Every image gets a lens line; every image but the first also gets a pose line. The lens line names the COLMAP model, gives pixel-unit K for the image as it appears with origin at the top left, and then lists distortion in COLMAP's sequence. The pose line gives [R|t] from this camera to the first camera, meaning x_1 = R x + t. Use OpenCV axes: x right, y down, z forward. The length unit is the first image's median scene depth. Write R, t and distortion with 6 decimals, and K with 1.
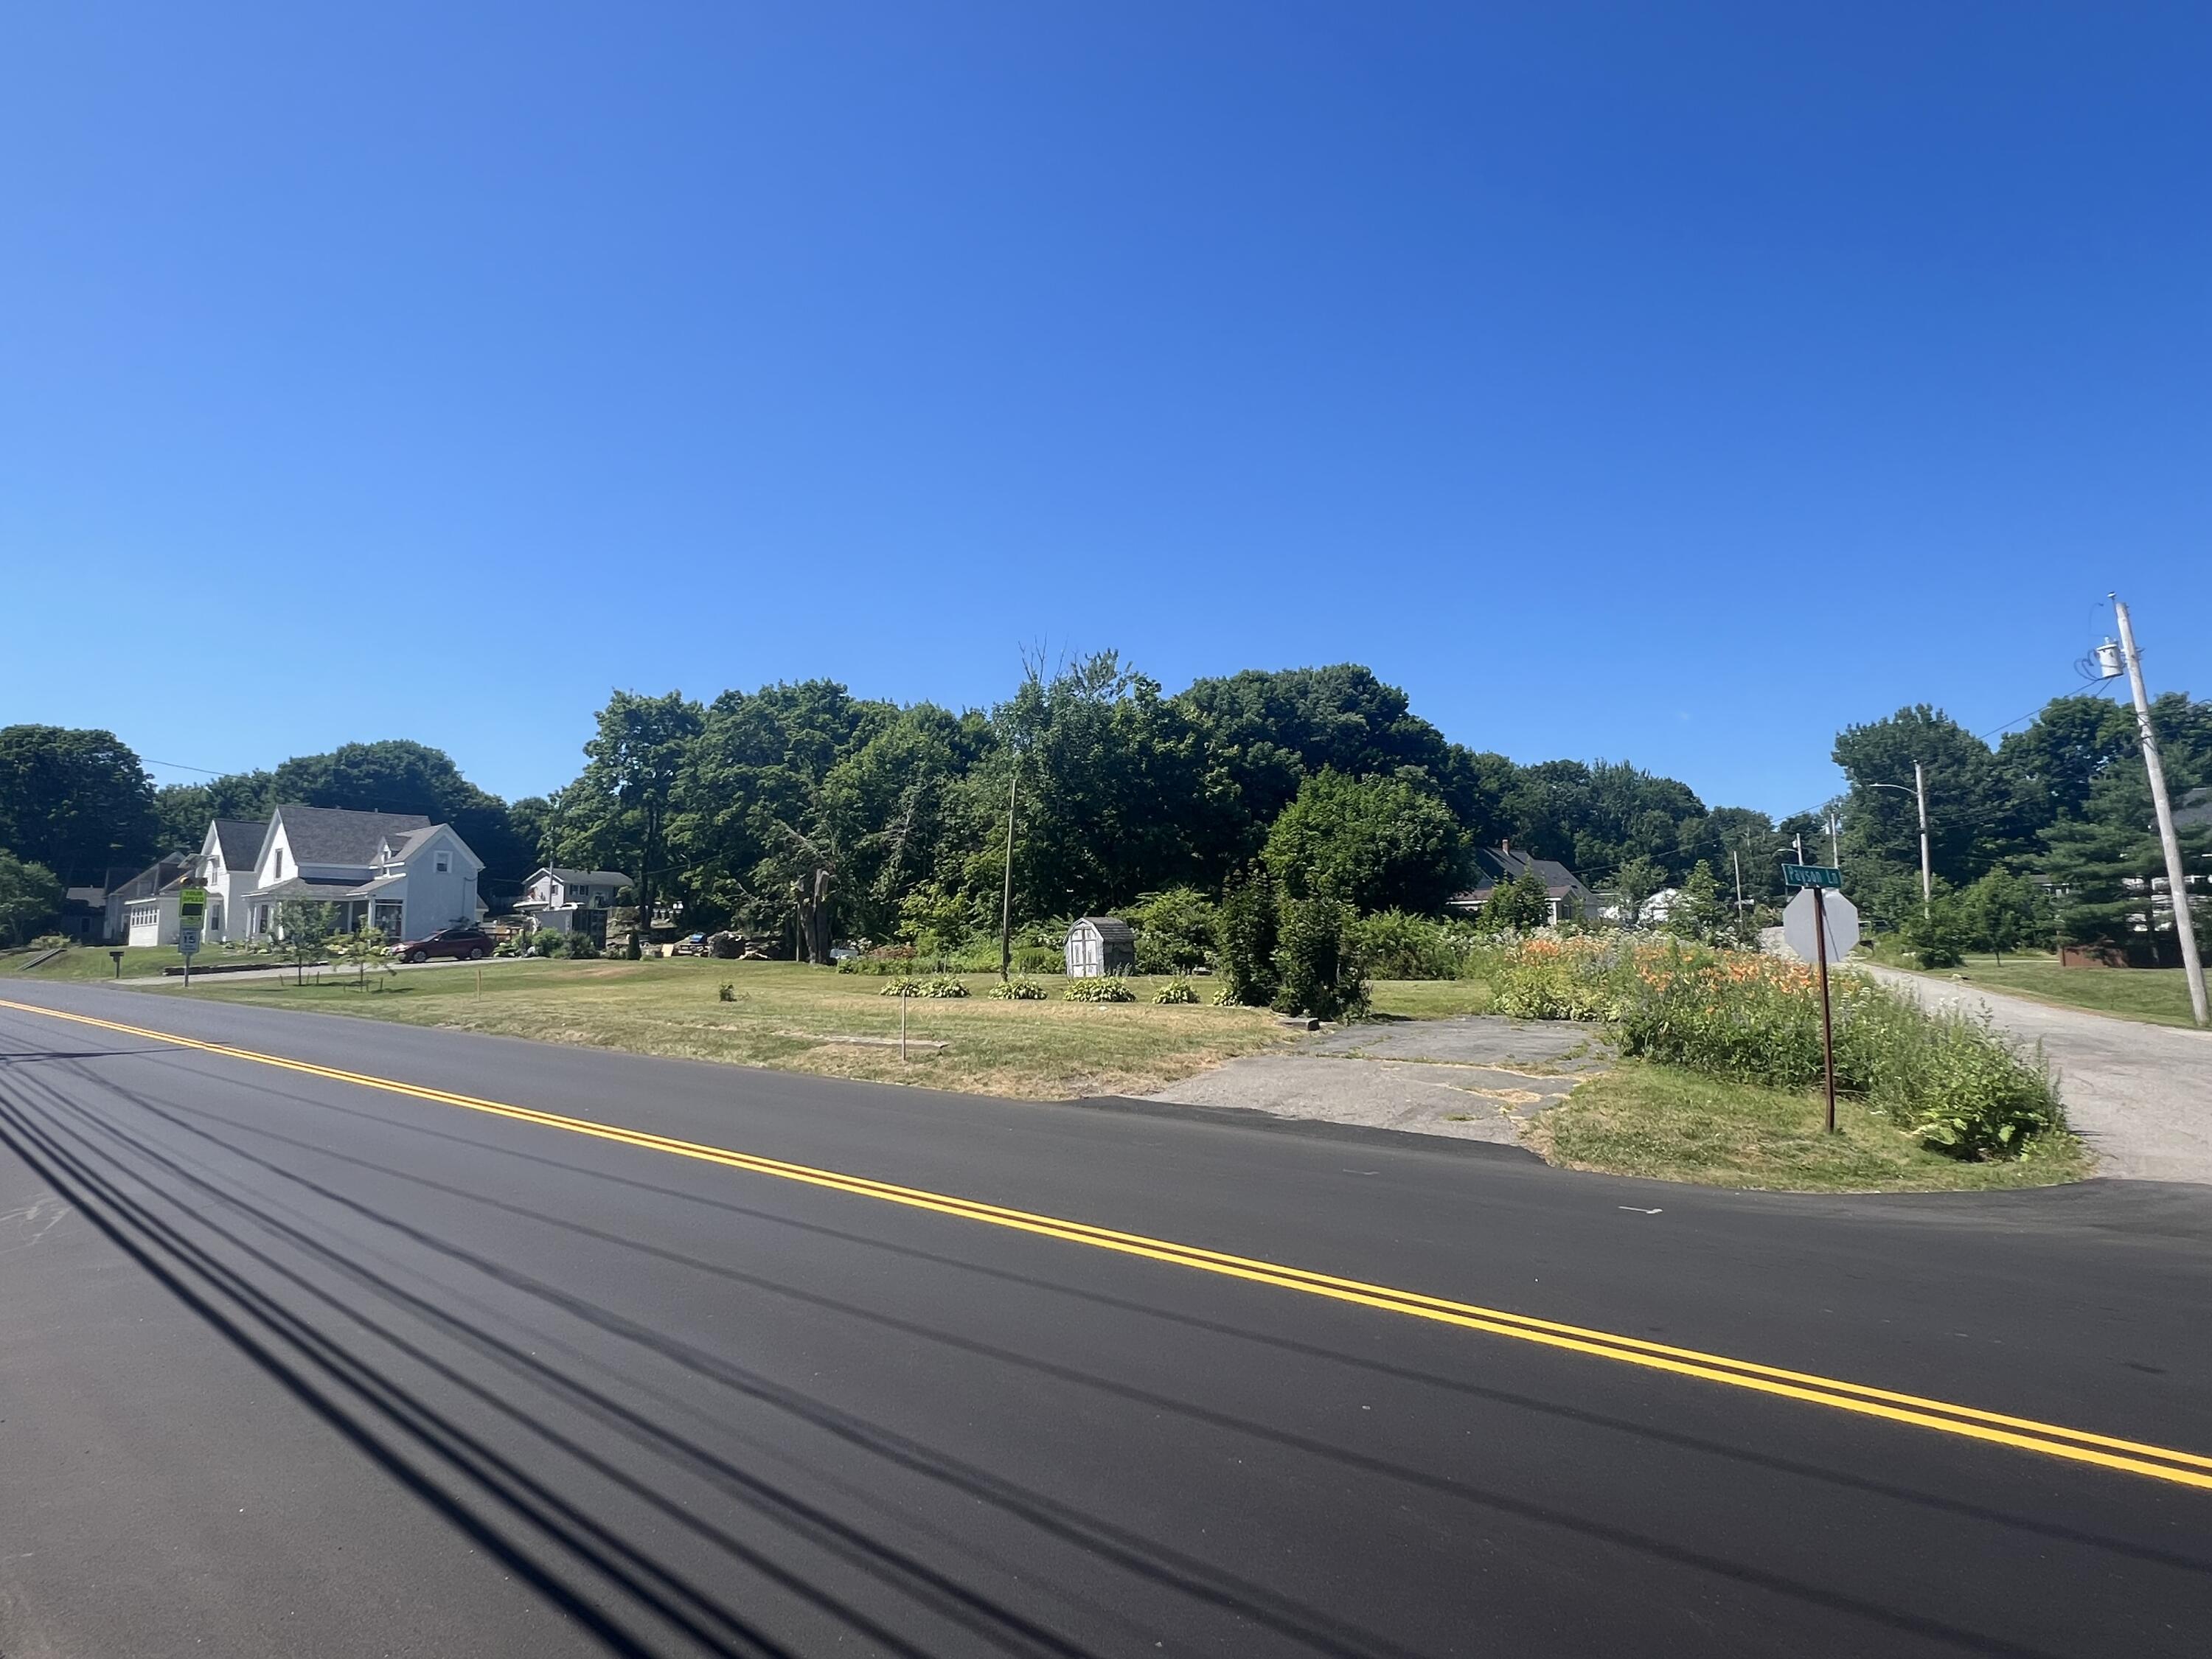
lens RADIAL K [[1181.2, 0, 1100.4], [0, 1181.2, 803.6], [0, 0, 1]] dist [0.000923, -0.001219]
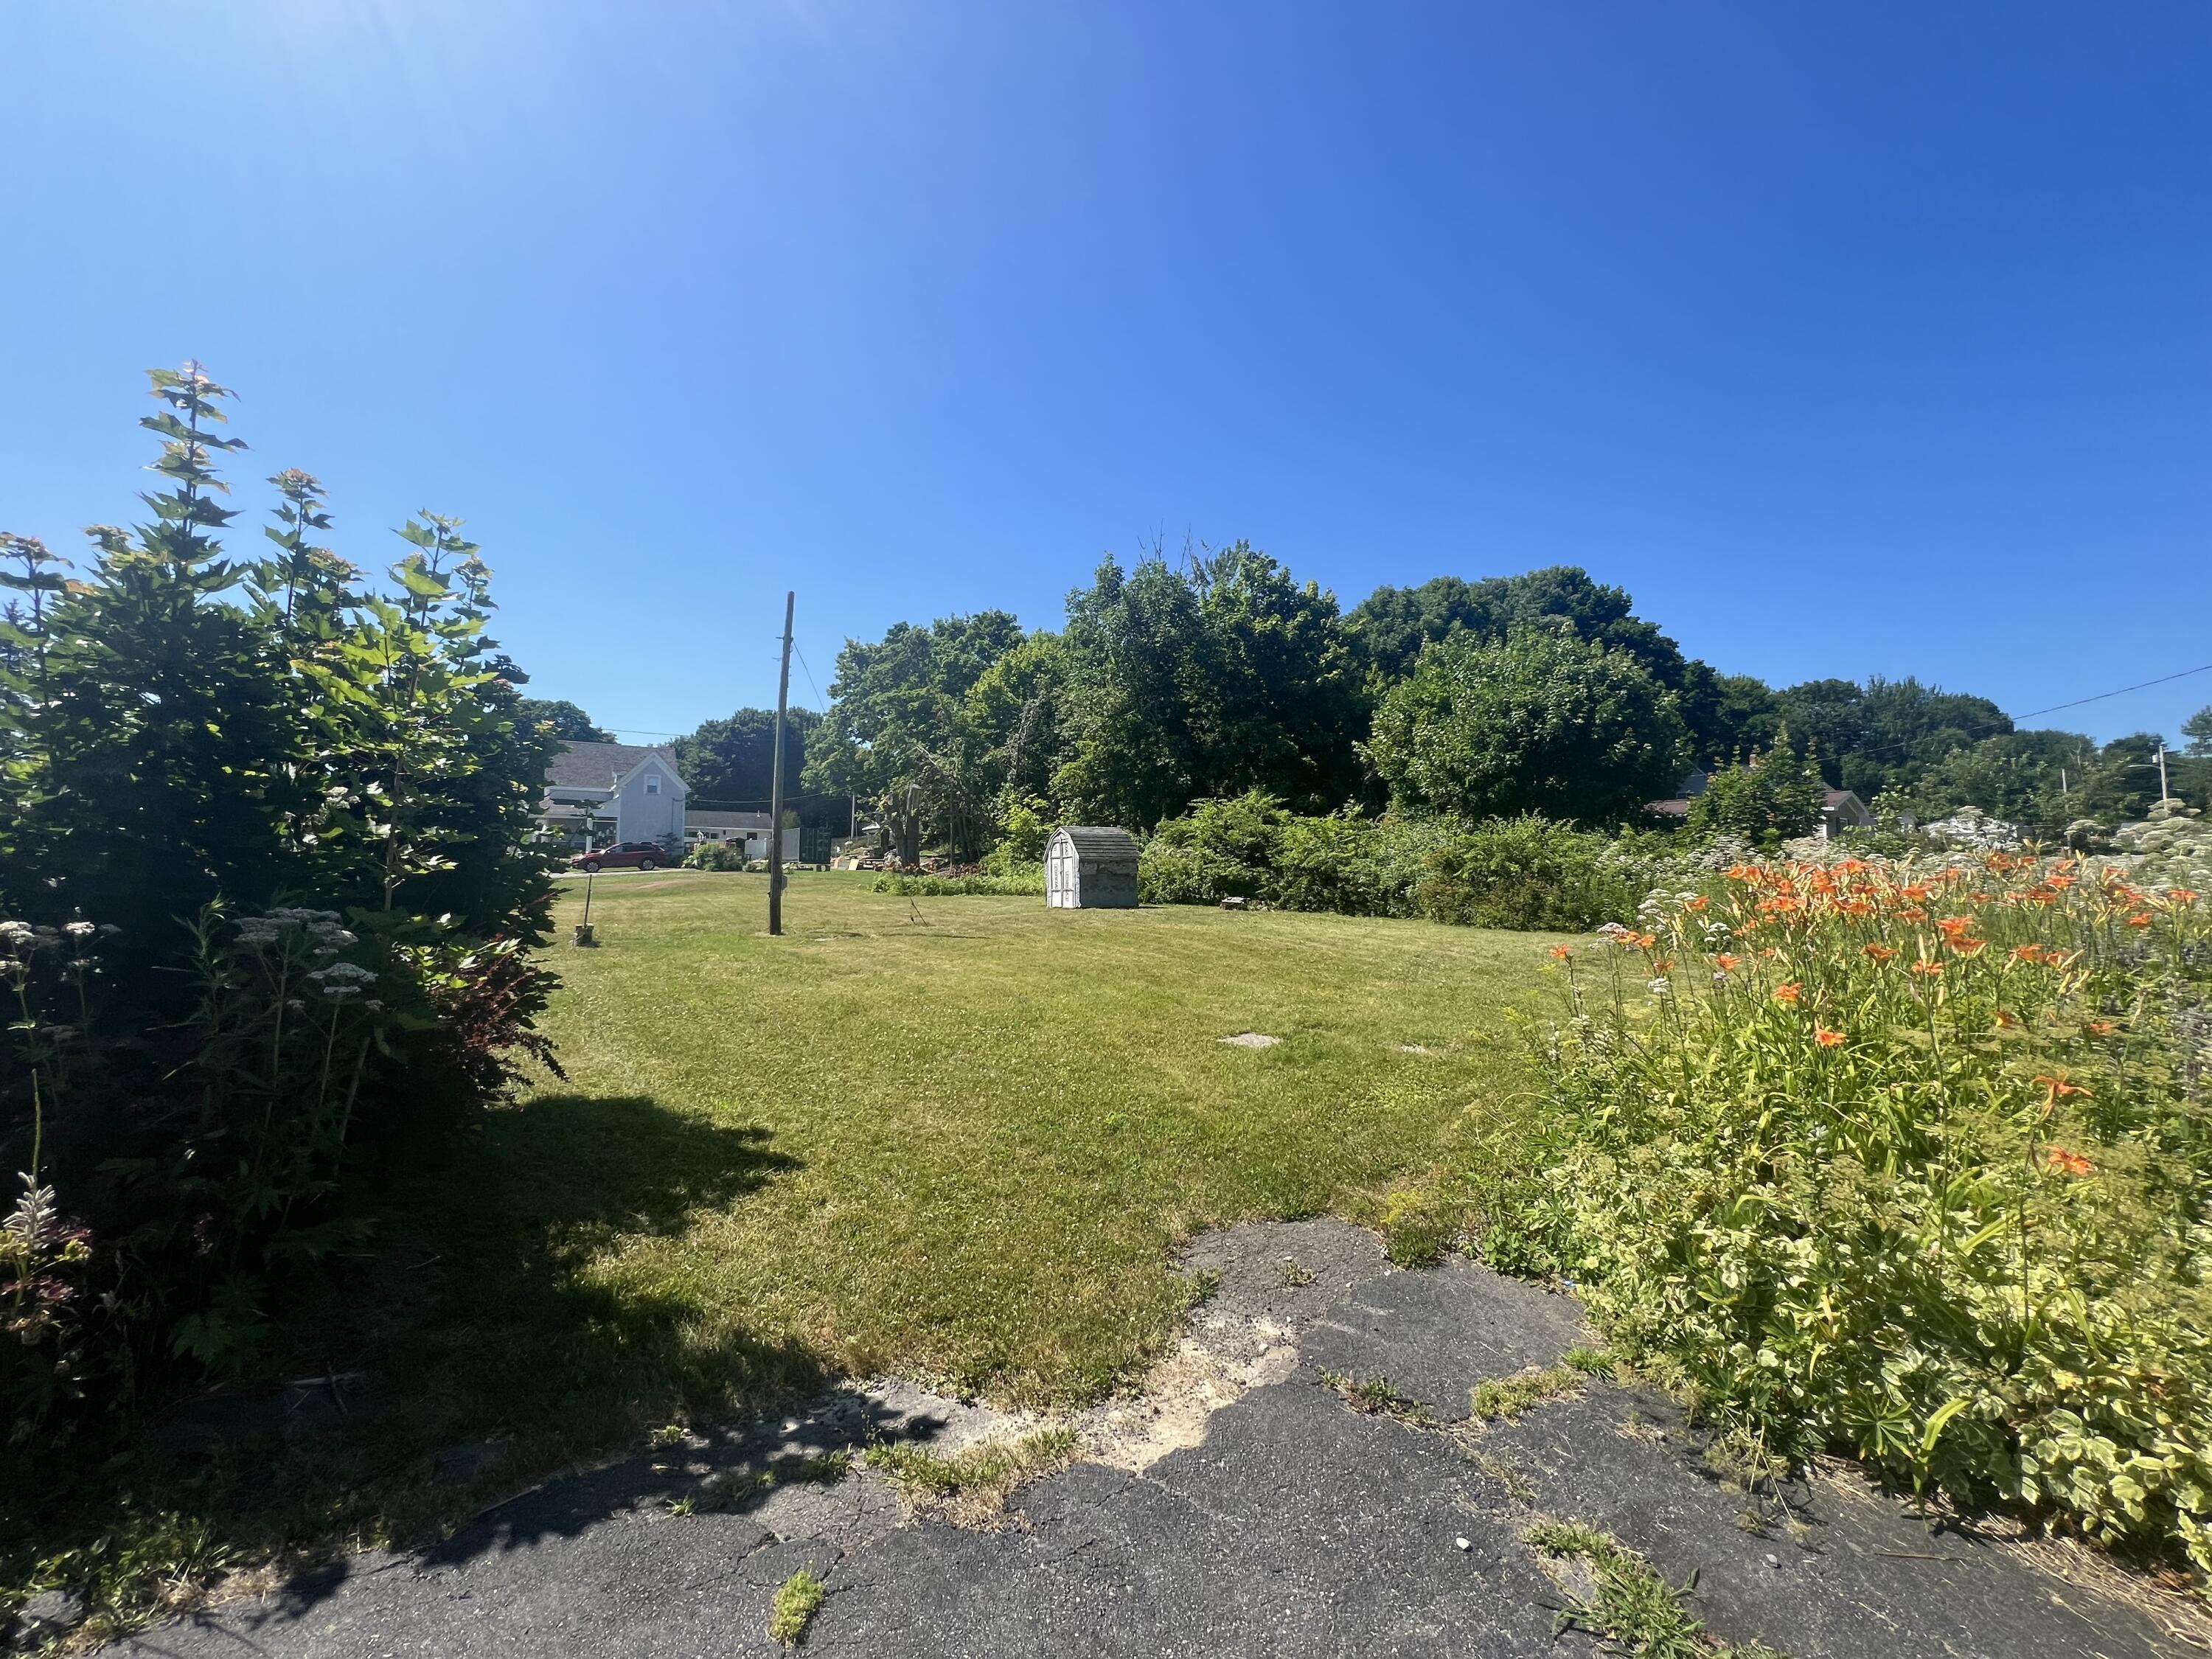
lens RADIAL K [[882.4, 0, 1108.7], [0, 882.4, 823.0], [0, 0, 1]] dist [0.000509, 0.000055]
pose [[0.953861, -0.000612, -0.300247, 0.139469], [0.022332, 0.997373, 0.068914, 0.045132], [0.299416, -0.072440, 0.951369, 0.383716]]
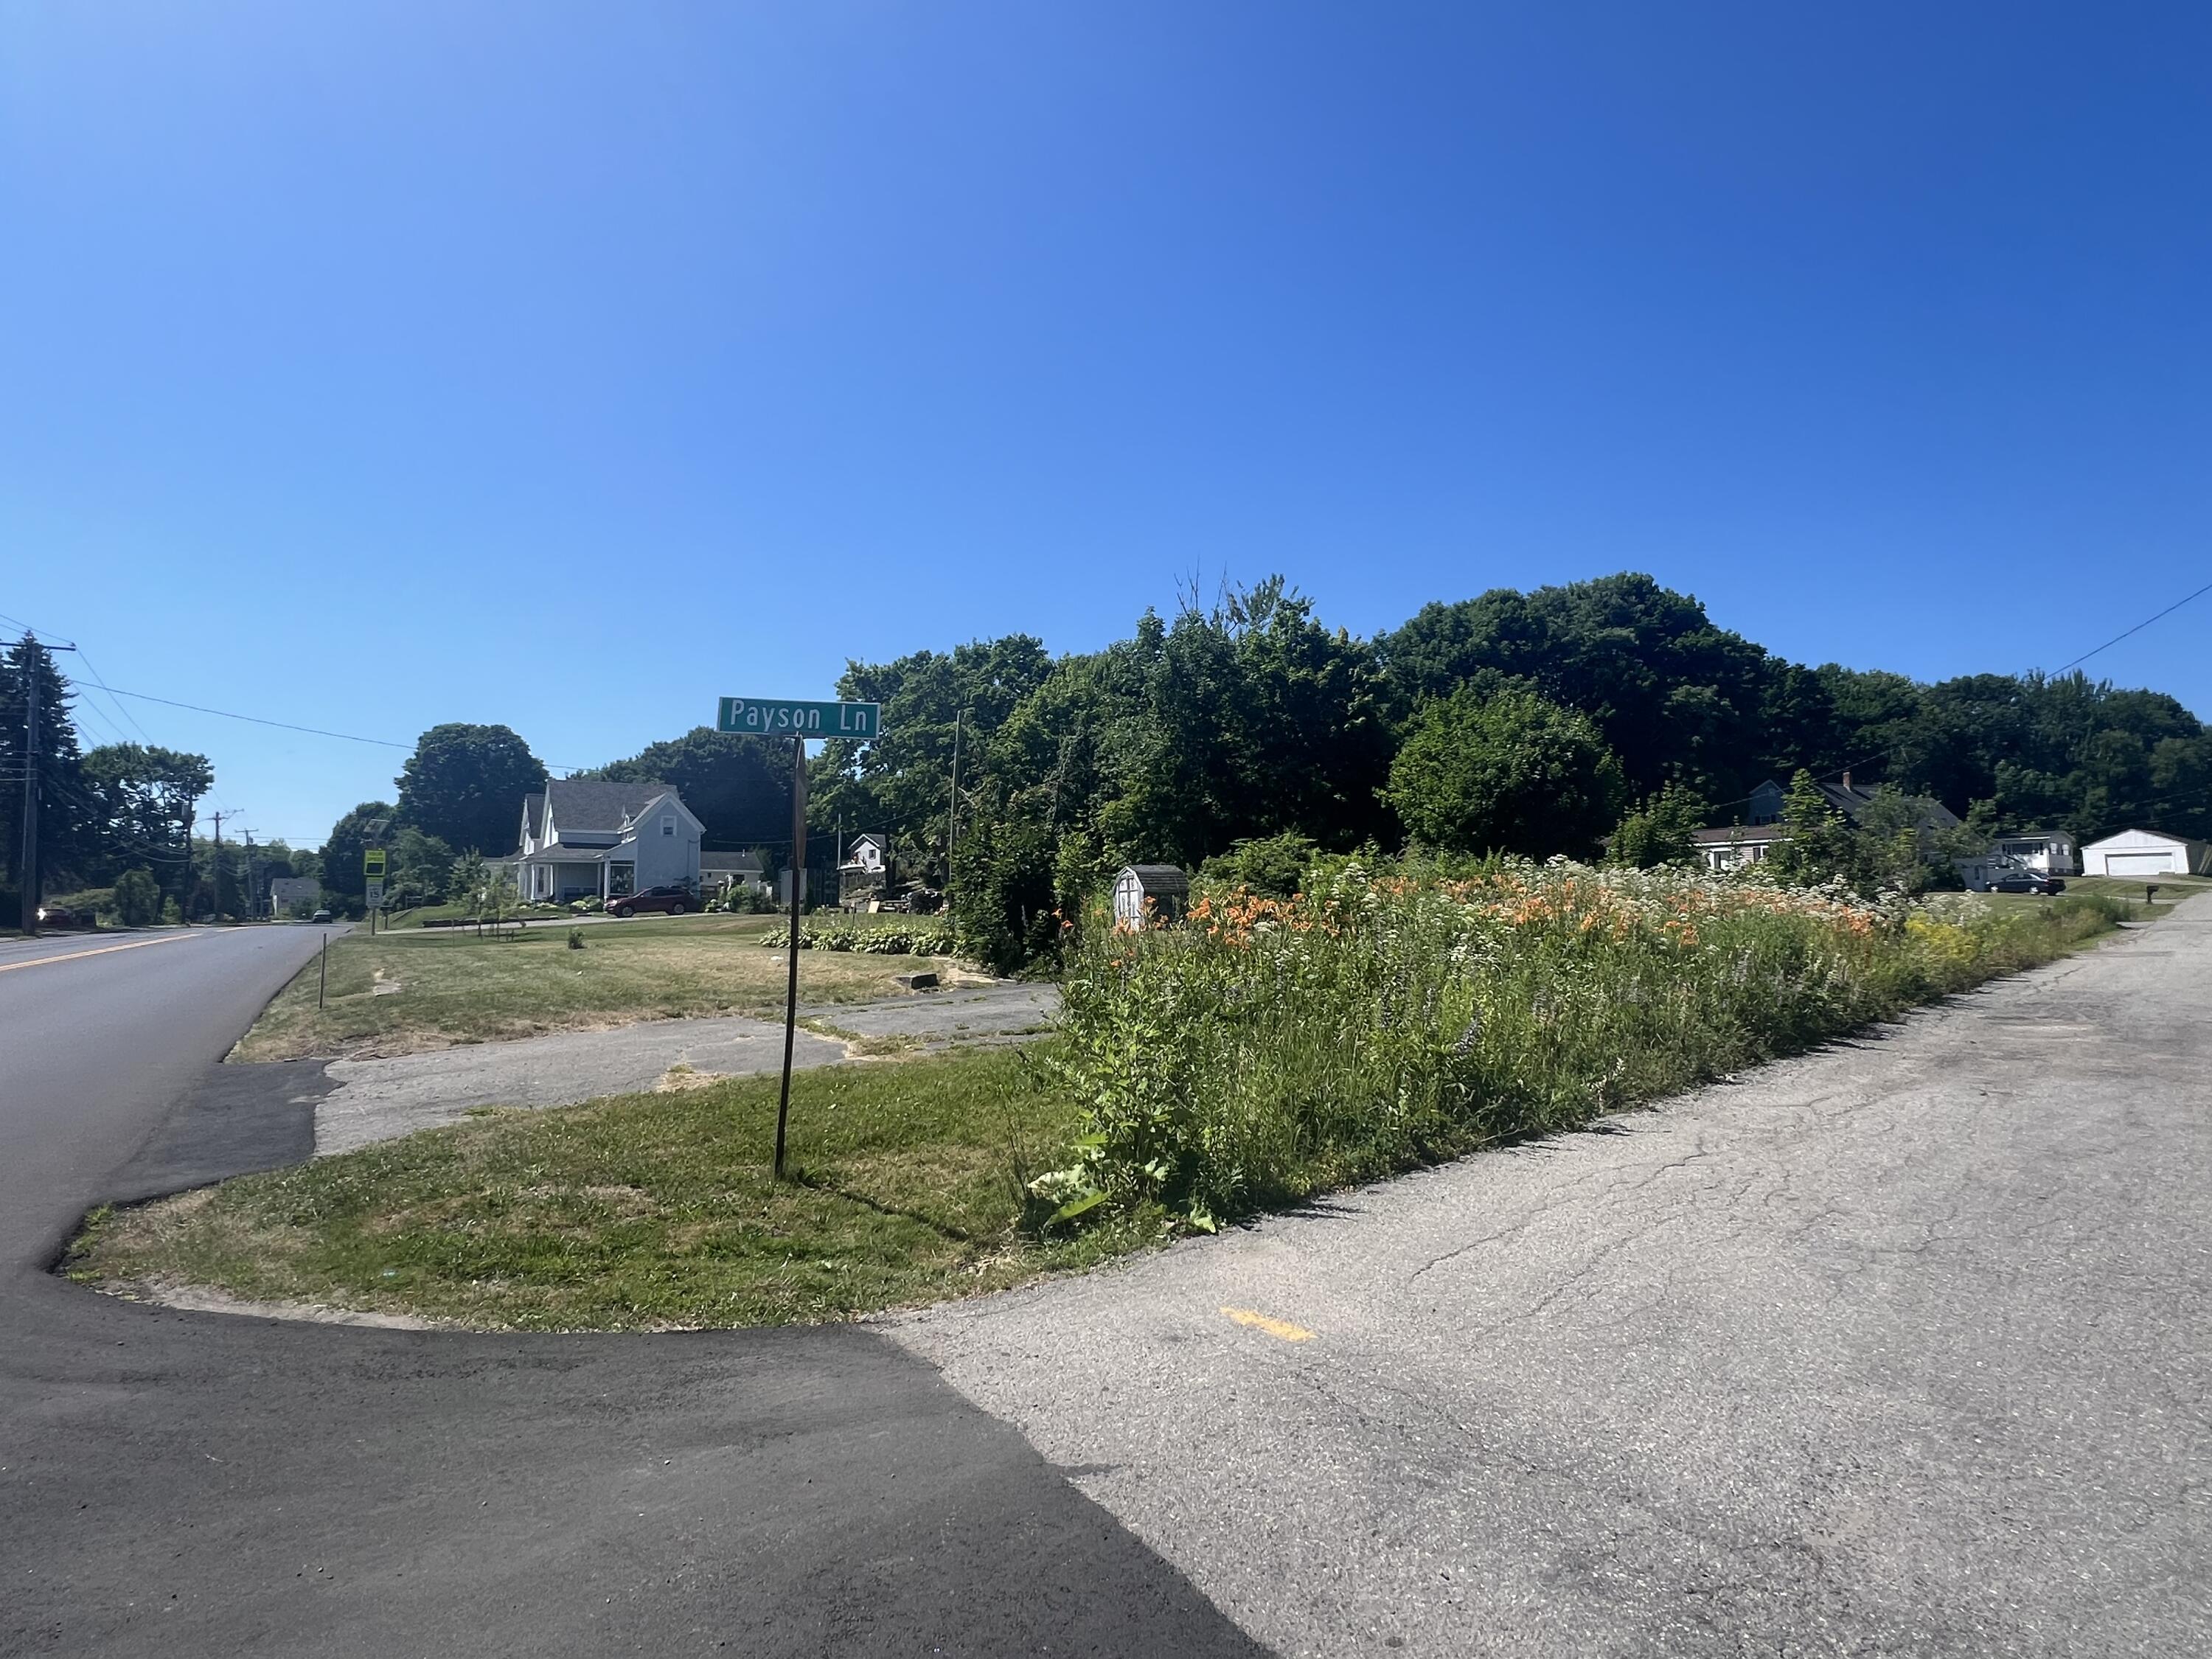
lens RADIAL K [[1181.2, 0, 1100.4], [0, 1181.2, 803.6], [0, 0, 1]] dist [0.000923, -0.001219]
pose [[0.948531, -0.028927, -0.315362, 0.196806], [0.038938, 0.998917, 0.025487, 0.020187], [0.314283, -0.036455, 0.948629, 0.111854]]
